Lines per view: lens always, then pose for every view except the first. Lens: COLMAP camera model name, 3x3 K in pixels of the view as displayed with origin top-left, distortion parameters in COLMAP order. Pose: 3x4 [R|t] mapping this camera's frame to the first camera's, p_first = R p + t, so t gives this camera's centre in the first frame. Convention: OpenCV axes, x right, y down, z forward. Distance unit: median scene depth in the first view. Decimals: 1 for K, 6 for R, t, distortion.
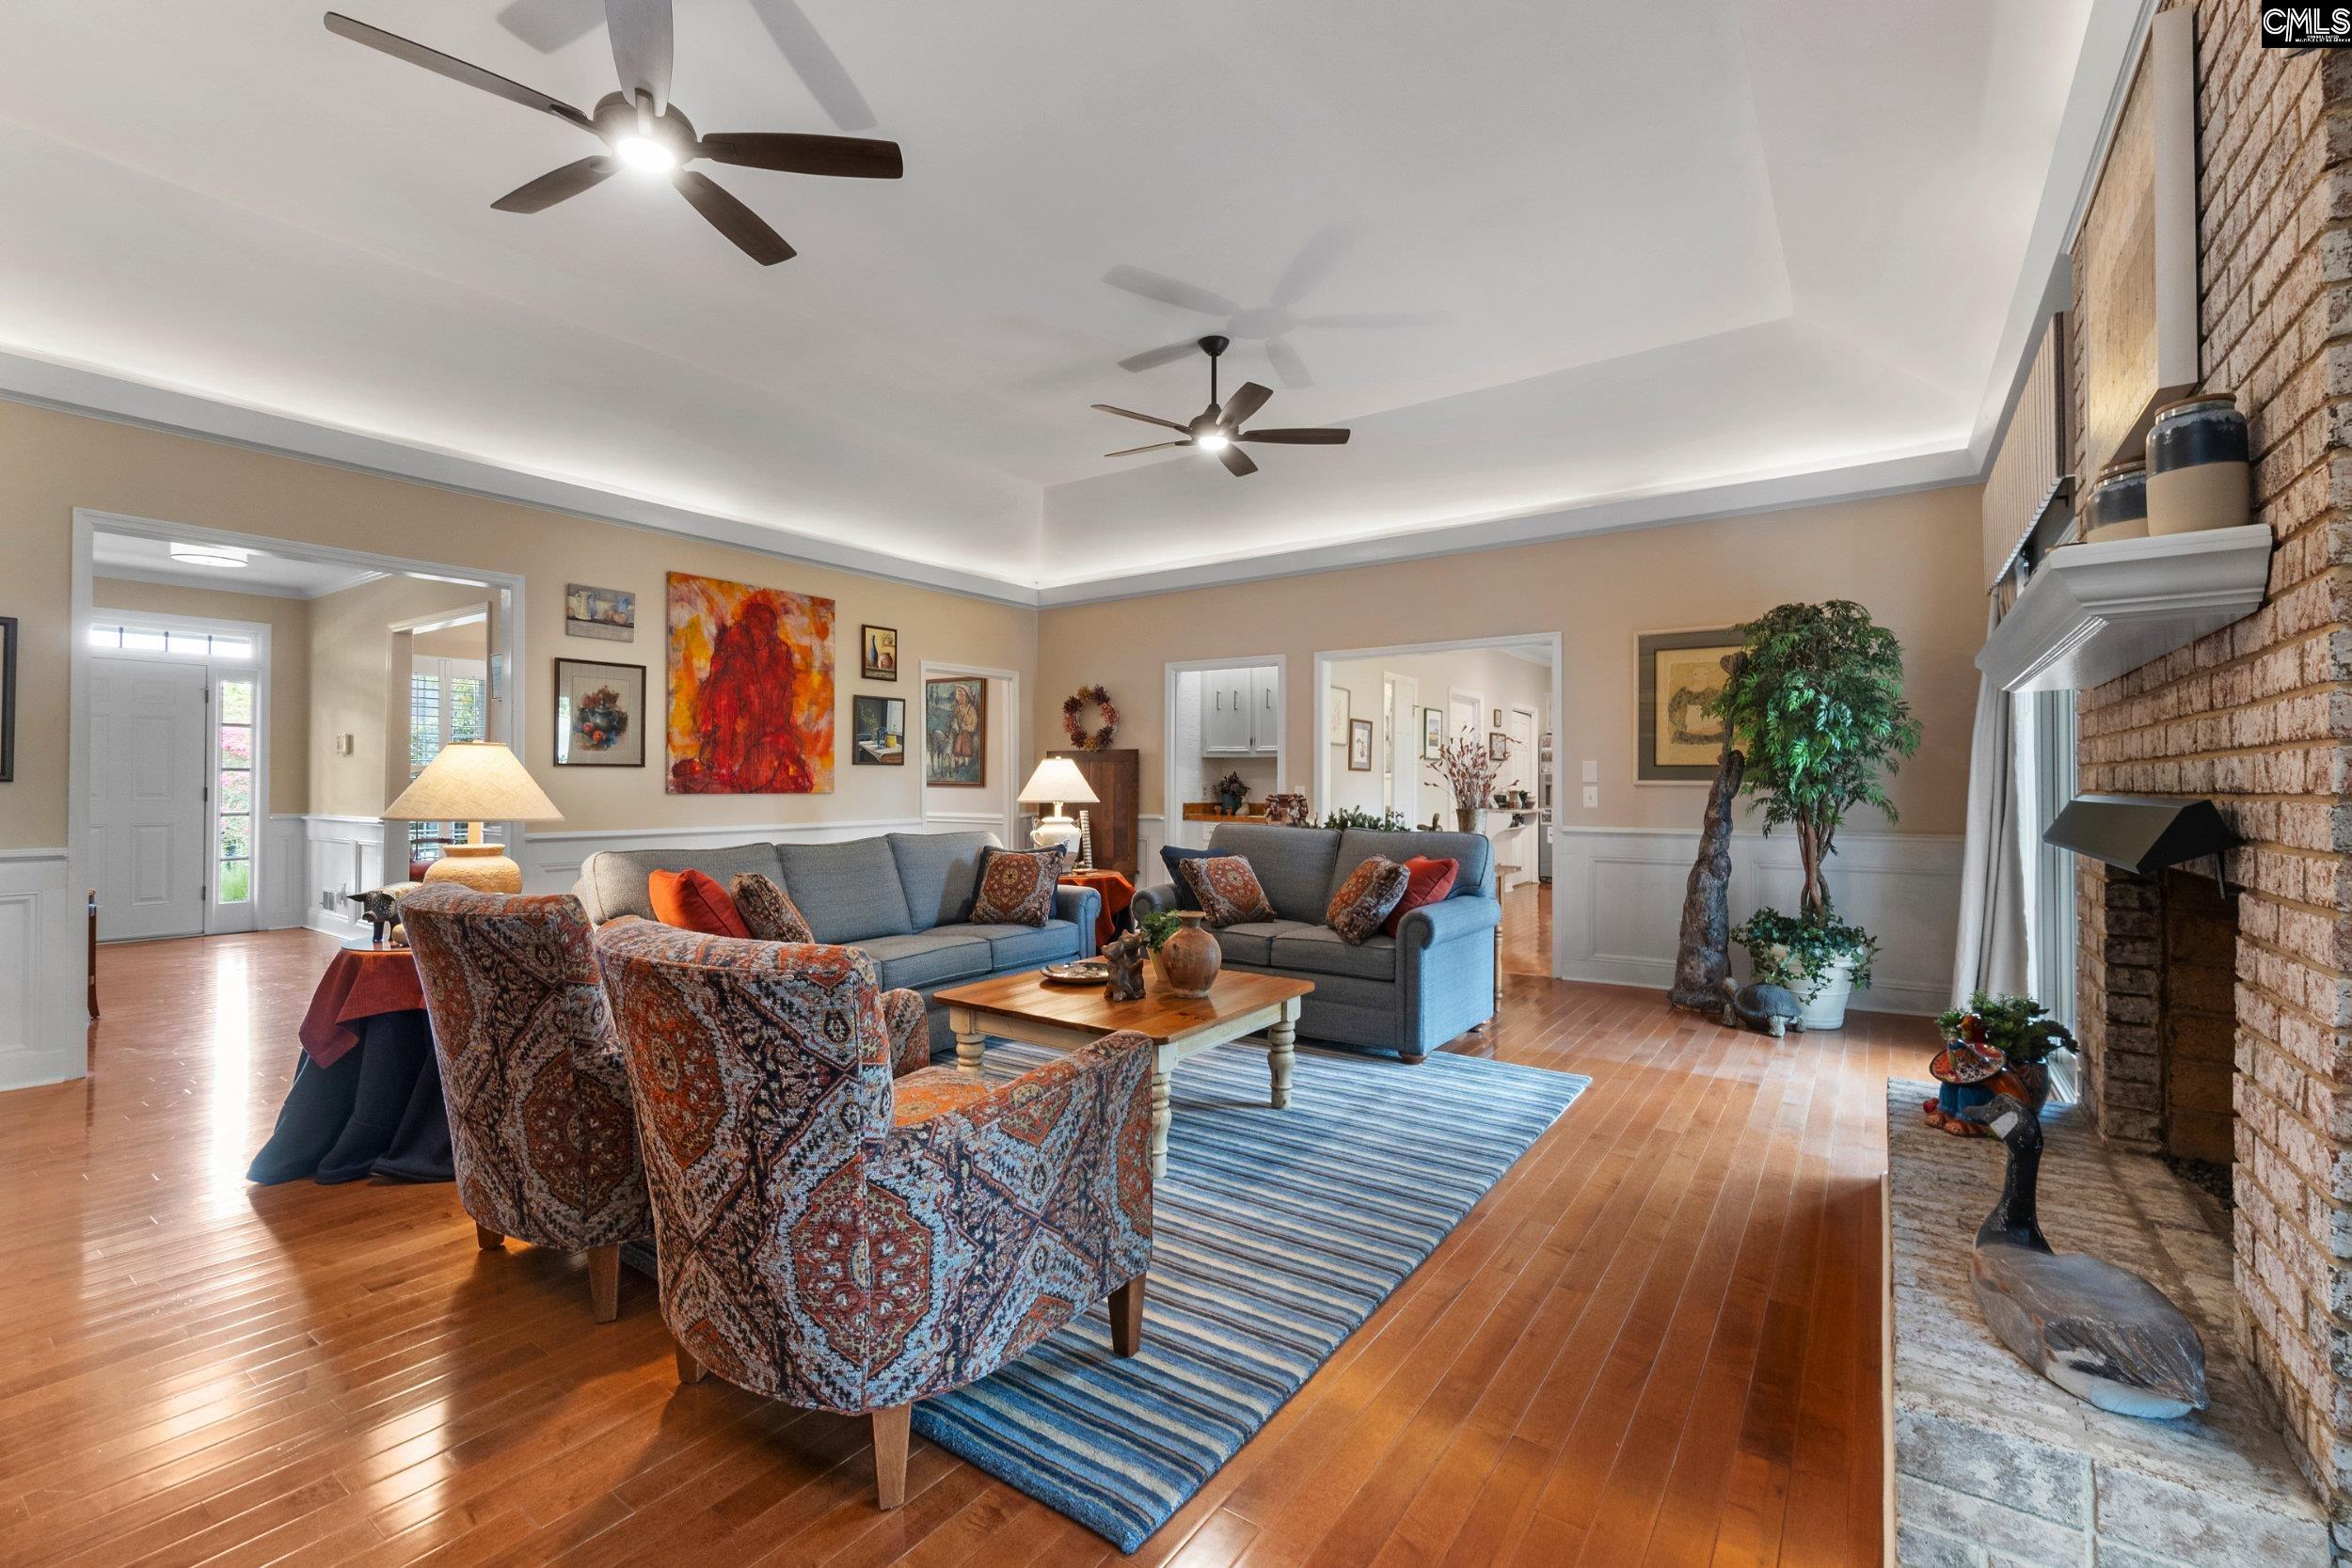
lens RADIAL K [[1023.1, 0, 1176.4], [0, 1023.1, 775.3], [0, 0, 1]] dist [-0.002117, 0.001492]
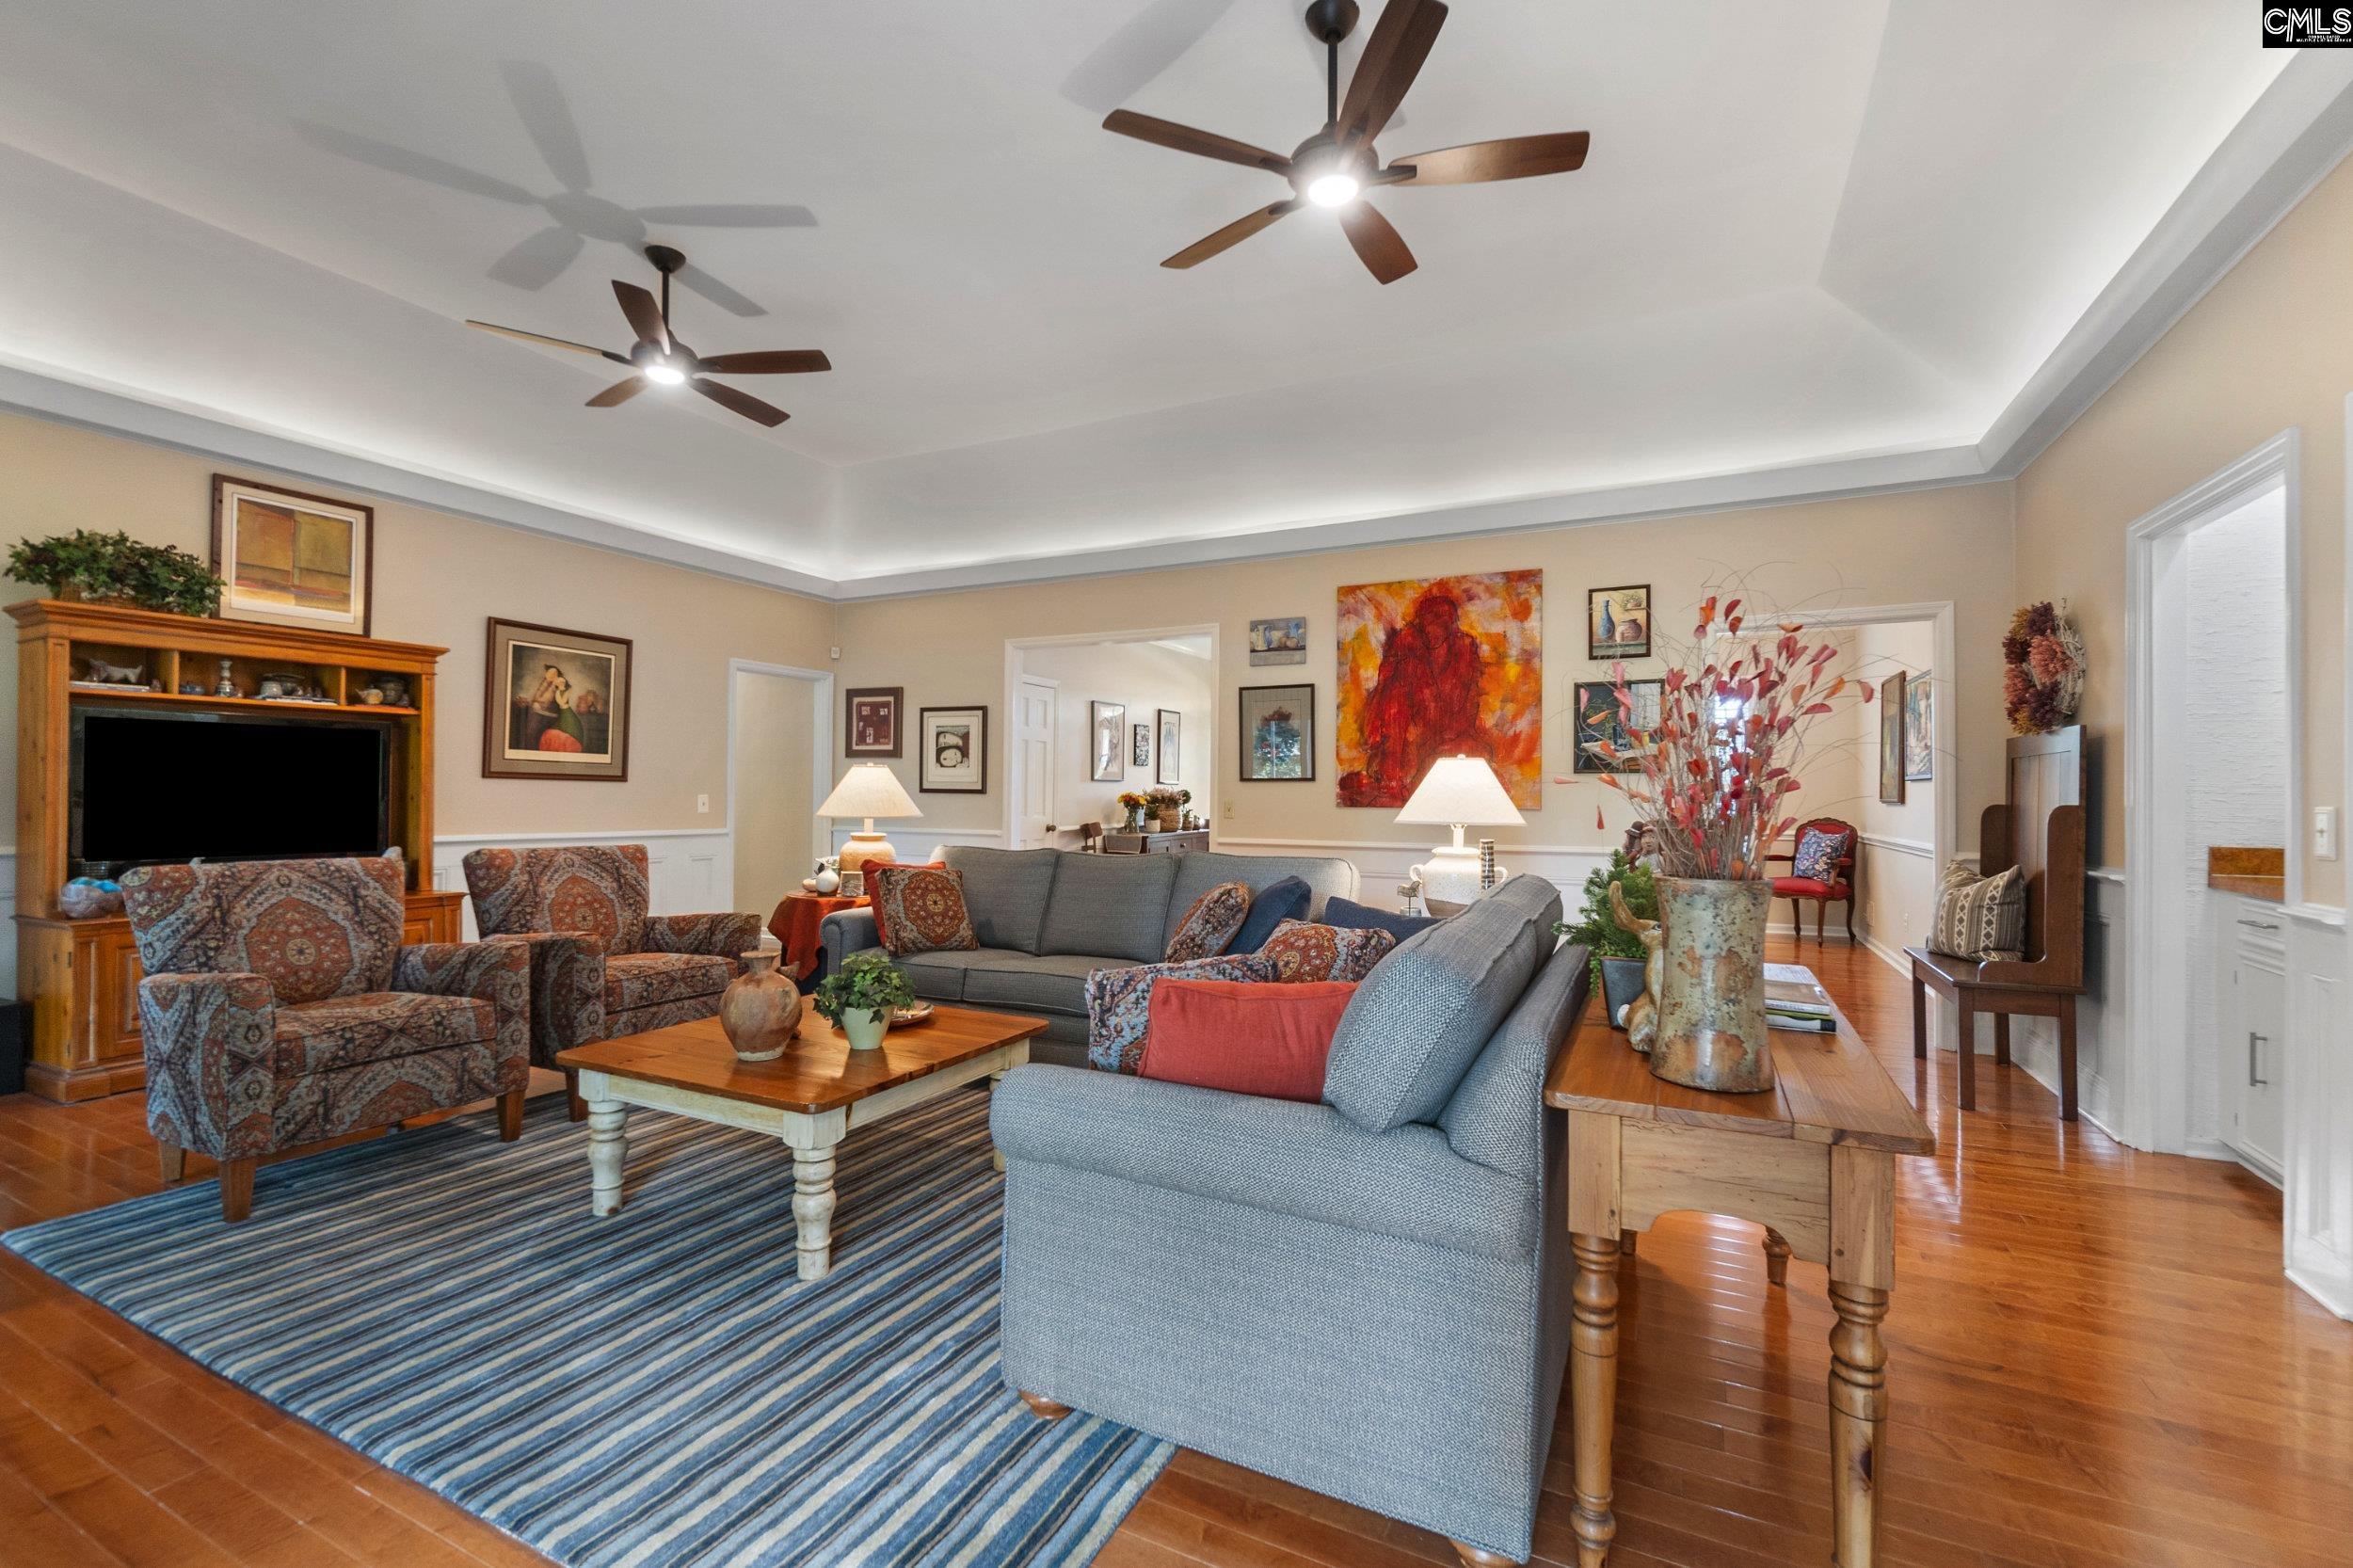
lens RADIAL K [[1023.6, 0, 1158.1], [0, 1023.6, 784.2], [0, 0, 1]] dist [-0.002117, 0.001492]
pose [[0.126911, -0.013533, -0.991822, 0.458935], [0.000580, 0.999908, -0.013569, 0.008845], [0.991914, 0.001147, 0.126907, 0.657134]]
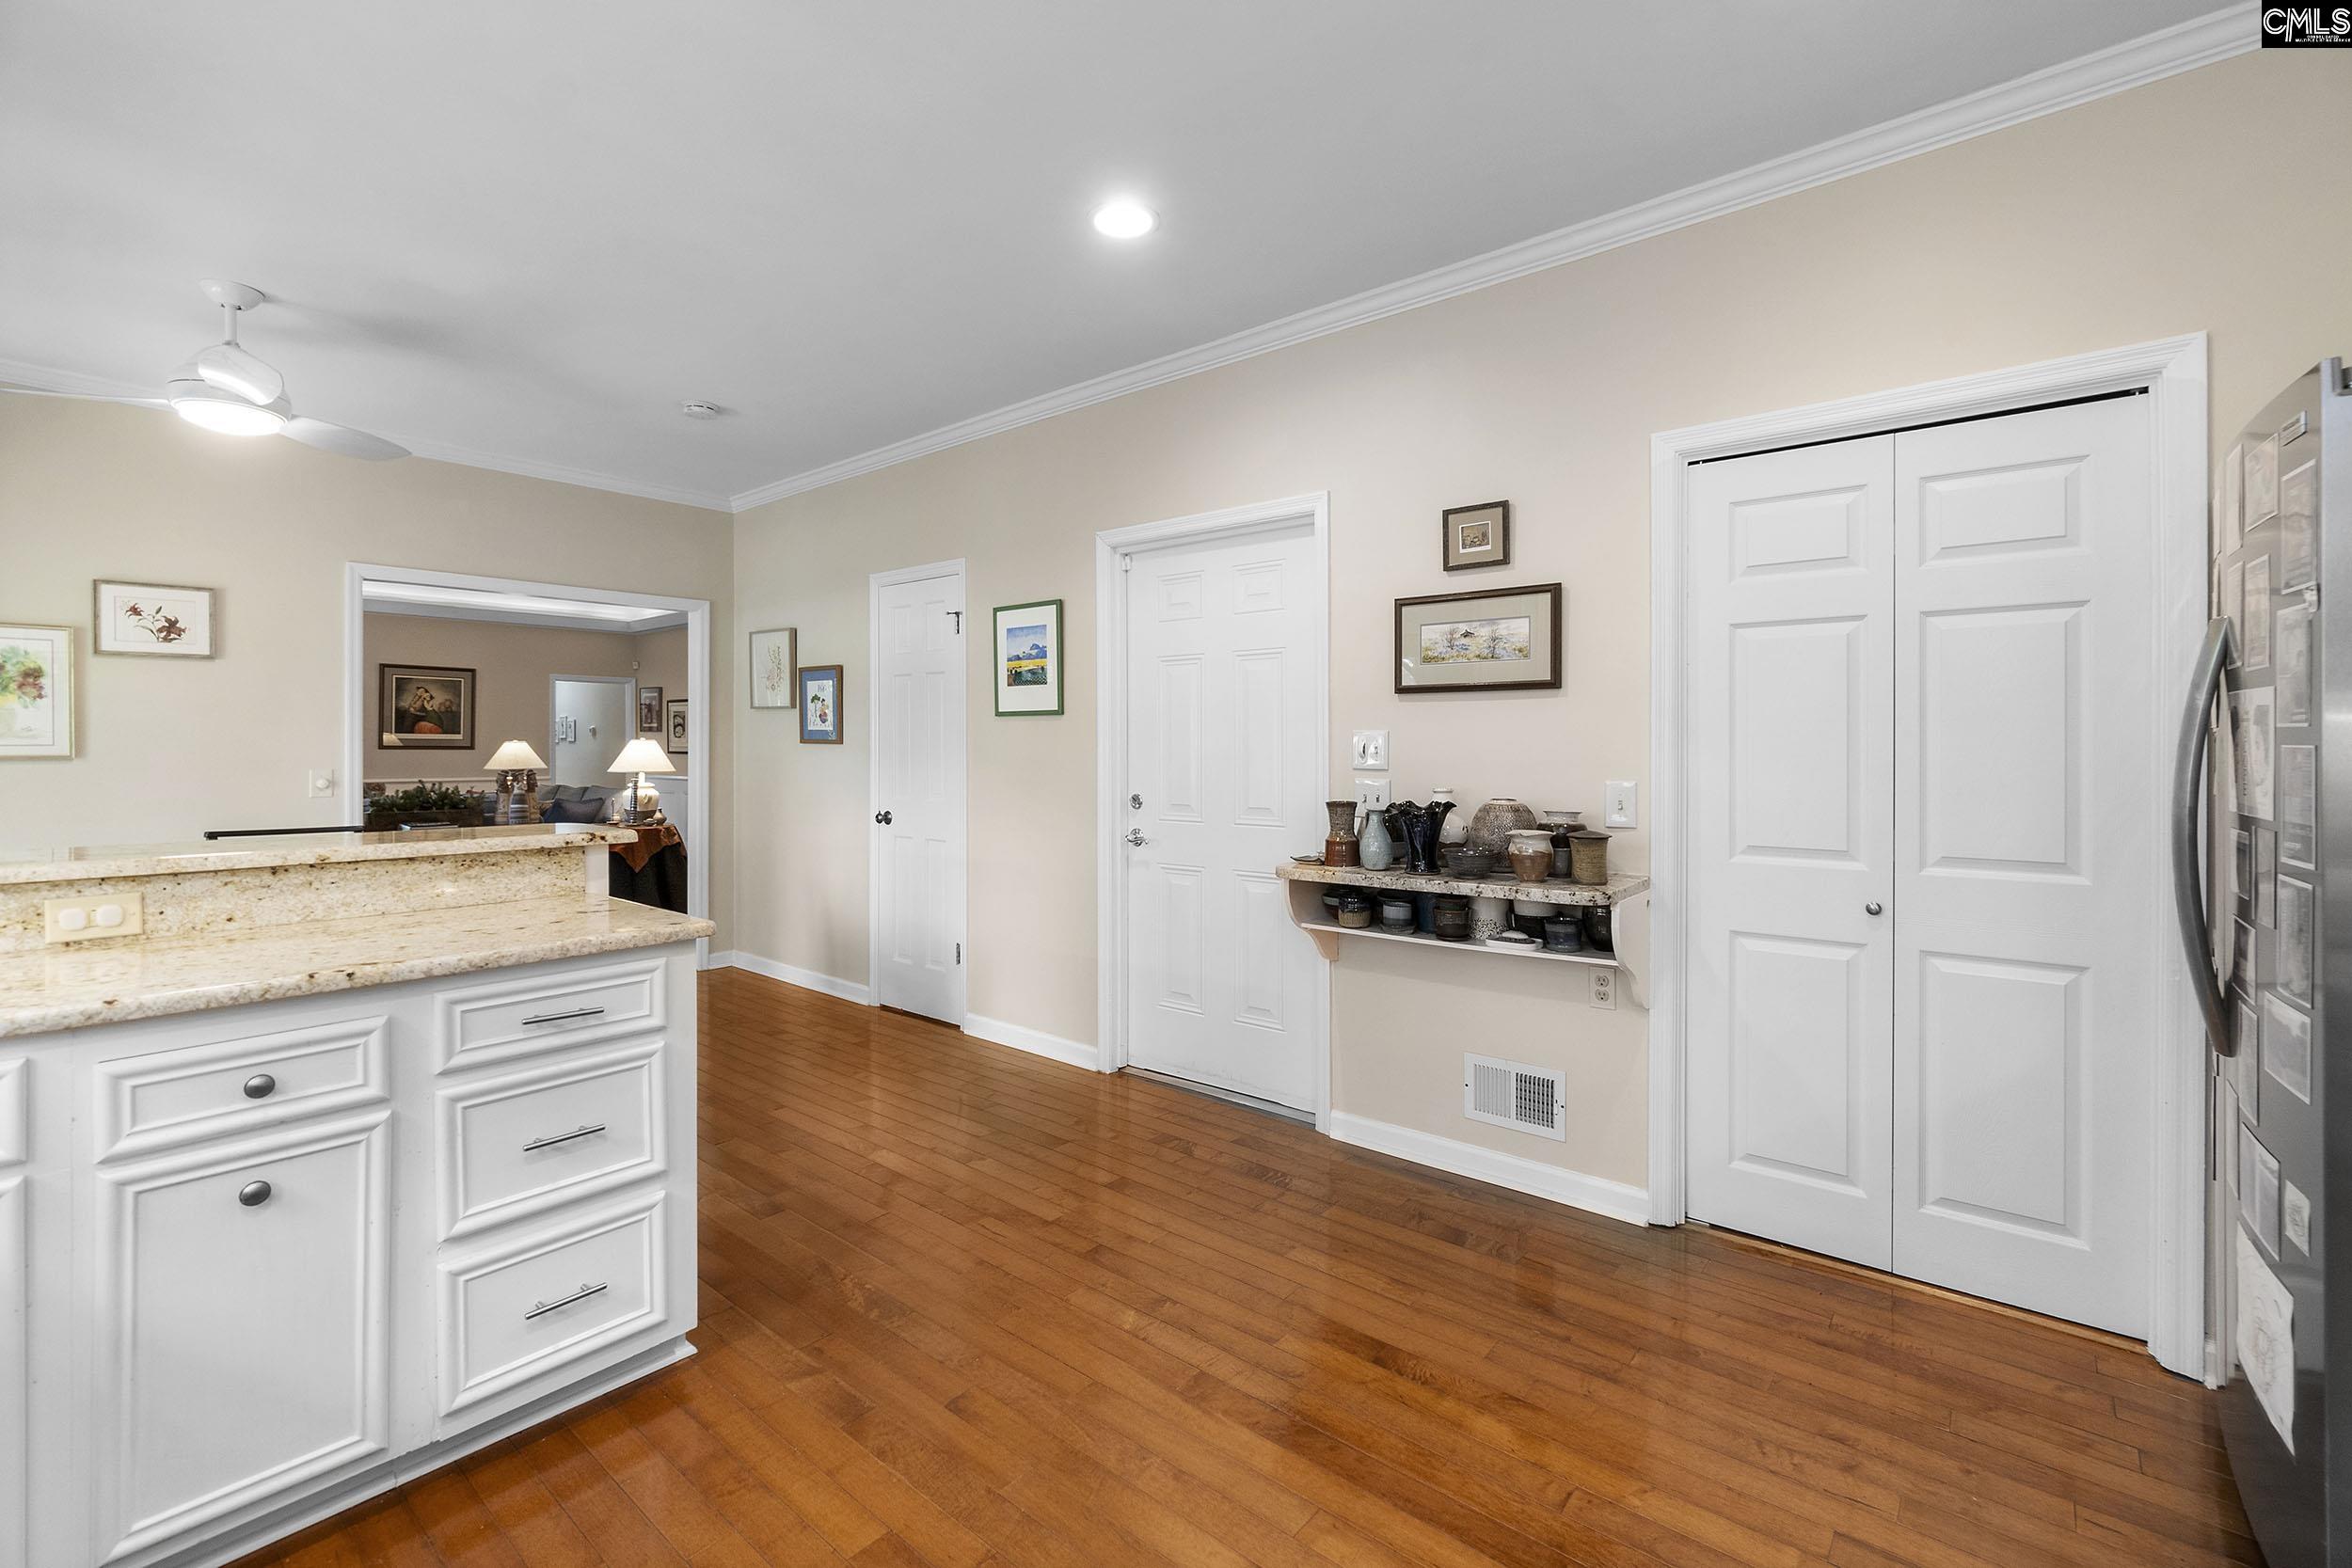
lens RADIAL K [[1023.1, 0, 1162.2], [0, 1023.1, 770.0], [0, 0, 1]] dist [-0.002117, 0.001492]
pose [[-0.087638, 0.006559, -0.996131, 1.063799], [-0.001867, 0.999975, 0.006748, 0.012948], [0.996151, 0.002451, -0.087623, 1.617103]]
